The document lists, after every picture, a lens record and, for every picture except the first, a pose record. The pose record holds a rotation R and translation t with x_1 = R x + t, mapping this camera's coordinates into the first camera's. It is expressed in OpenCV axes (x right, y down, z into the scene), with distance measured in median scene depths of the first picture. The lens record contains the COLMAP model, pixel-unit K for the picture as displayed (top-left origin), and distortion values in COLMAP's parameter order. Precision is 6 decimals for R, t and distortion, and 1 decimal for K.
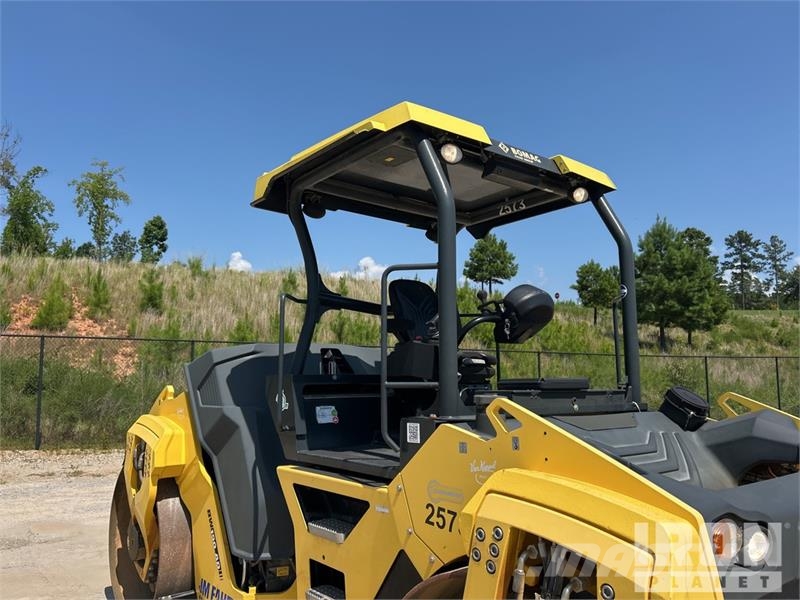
lens RADIAL K [[601.9, 0, 393.9], [0, 601.9, 308.6], [0, 0, 1]] dist [0.057573, -0.062330]
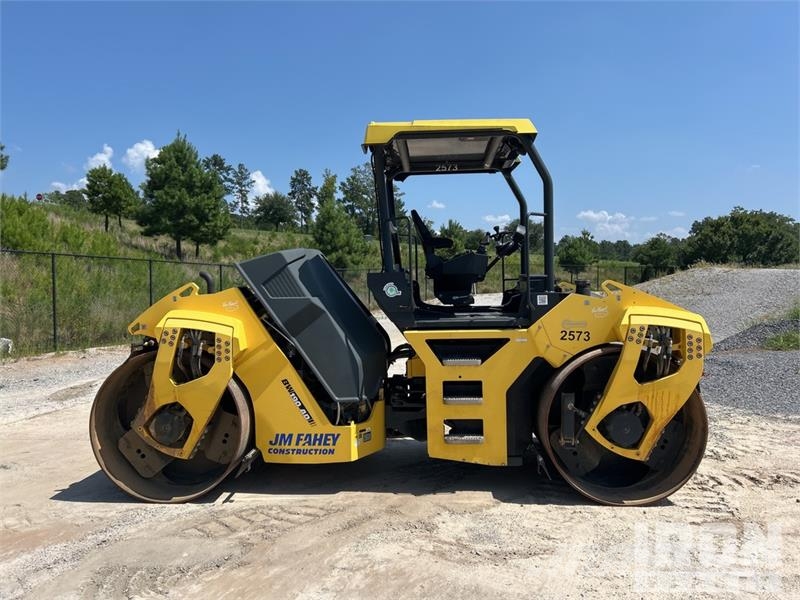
lens RADIAL K [[601.9, 0, 402.0], [0, 601.9, 301.7], [0, 0, 1]] dist [0.057573, -0.062330]
pose [[0.659152, -0.024783, 0.751602, -0.647014], [-0.076295, 0.992096, 0.099623, 0.017963], [-0.748130, -0.123010, 0.652051, 0.017520]]
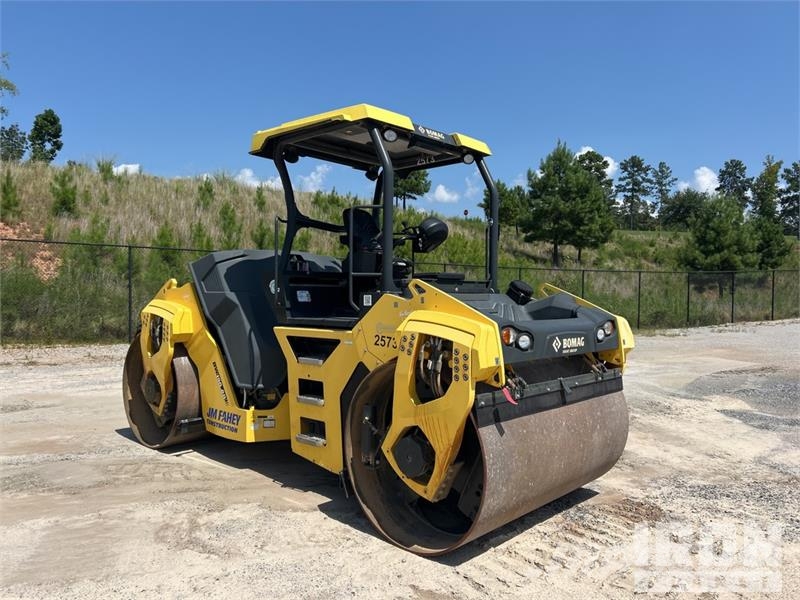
lens RADIAL K [[601.9, 0, 400.6], [0, 601.9, 297.3], [0, 0, 1]] dist [0.057573, -0.062330]
pose [[0.987516, 0.010724, 0.157150, -0.055837], [-0.030479, 0.991834, 0.123843, -0.010491], [-0.154539, -0.127086, 0.979779, -0.286234]]
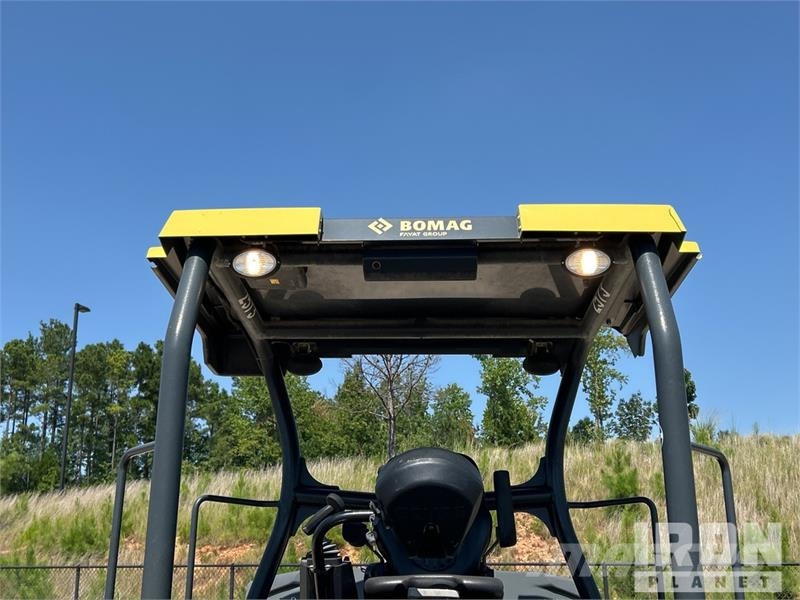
lens RADIAL K [[978.2, 0, 391.9], [0, 978.2, 303.2], [0, 0, 1]] dist [0.059691, 0.000000]
pose [[0.763716, -0.199956, -0.613804, 0.363144], [0.071037, 0.971077, -0.227956, 0.016384], [0.641631, 0.130492, 0.755831, 0.126584]]
